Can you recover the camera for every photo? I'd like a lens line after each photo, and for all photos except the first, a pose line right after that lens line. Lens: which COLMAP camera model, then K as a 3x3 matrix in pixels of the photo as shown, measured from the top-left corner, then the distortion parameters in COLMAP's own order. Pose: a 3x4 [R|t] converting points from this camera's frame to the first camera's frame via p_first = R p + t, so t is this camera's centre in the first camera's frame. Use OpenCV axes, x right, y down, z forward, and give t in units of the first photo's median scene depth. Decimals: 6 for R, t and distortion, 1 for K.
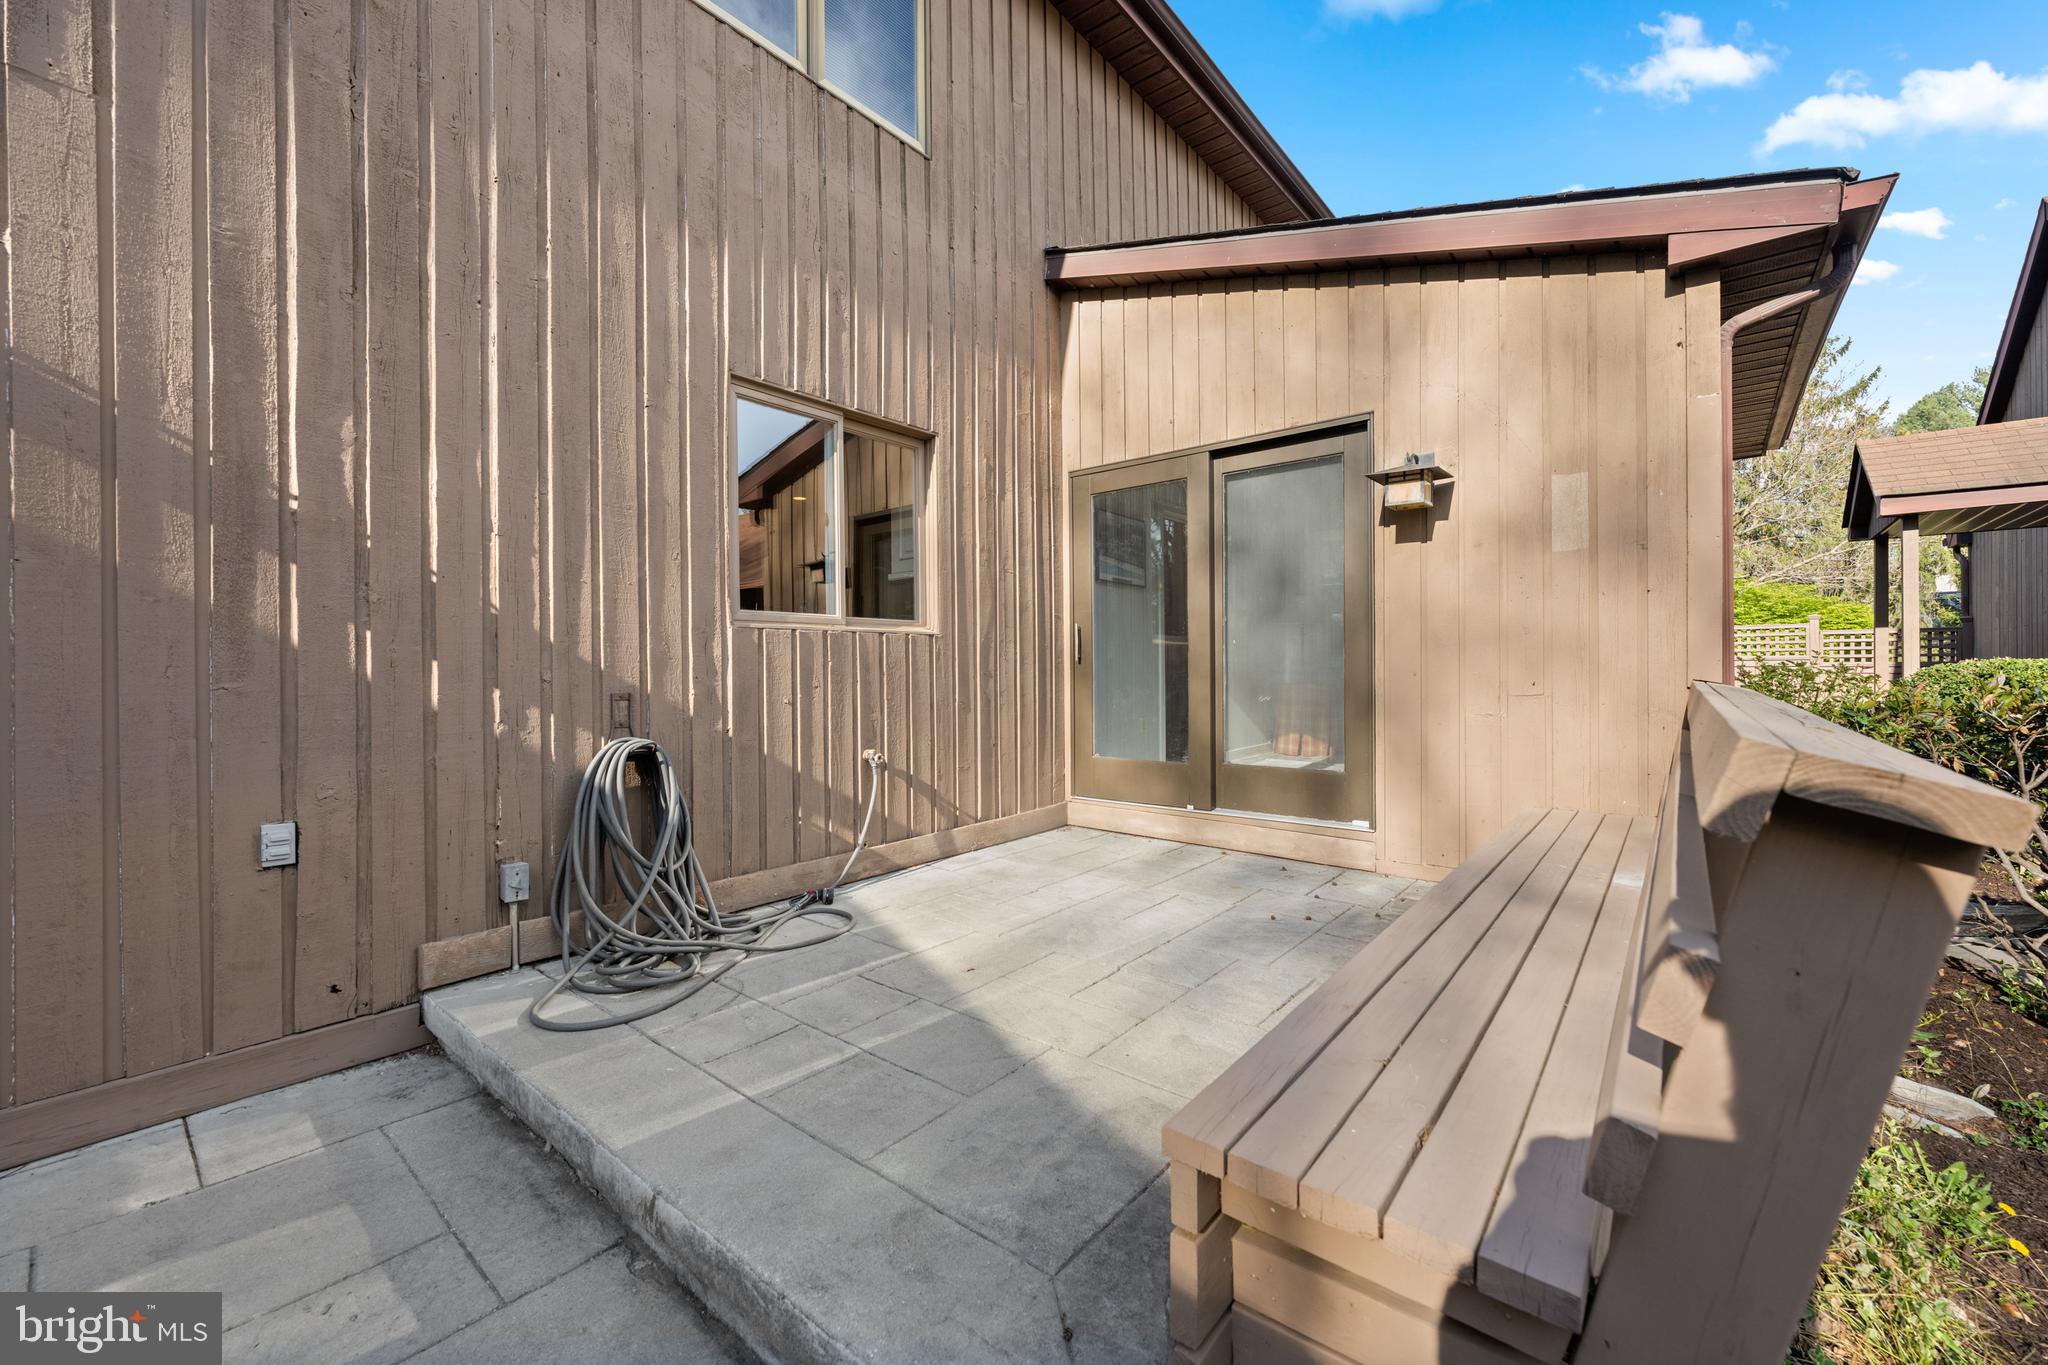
lens RADIAL K [[801.0, 0, 1024.0], [0, 801.0, 682.5], [0, 0, 1]] dist [0.001792, 0.000218]
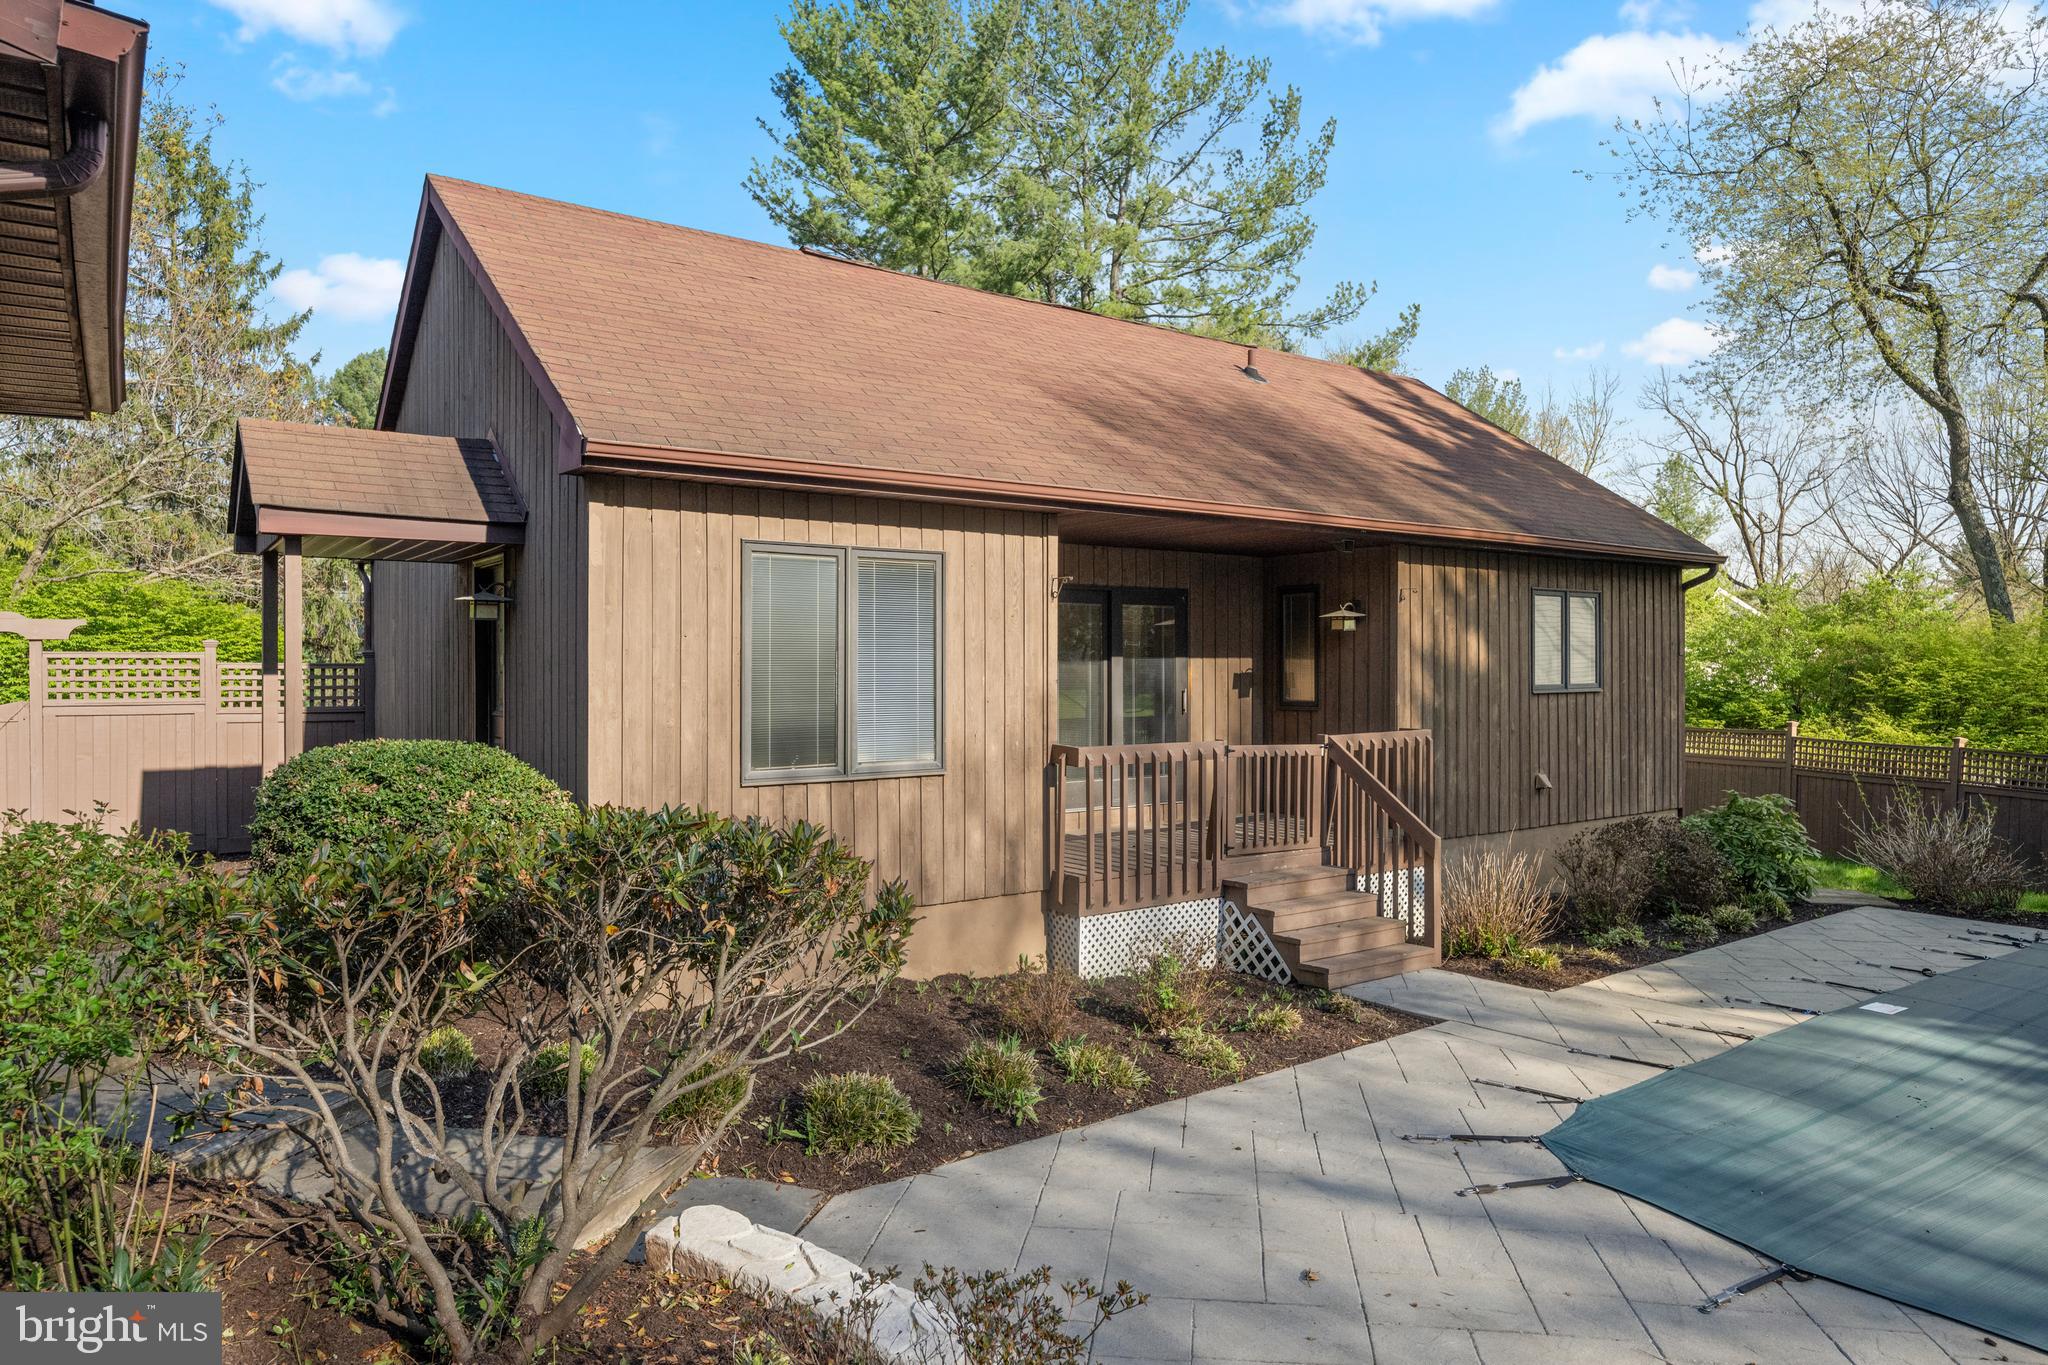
lens RADIAL K [[1268.8, 0, 1024.0], [0, 1268.8, 682.5], [0, 0, 1]] dist [-0.000873, 0.000049]
pose [[0.240767, 0.008468, 0.970546, 0.120679], [0.003568, 0.999947, -0.009610, -0.052641], [-0.970576, 0.005776, 0.240725, 0.062515]]
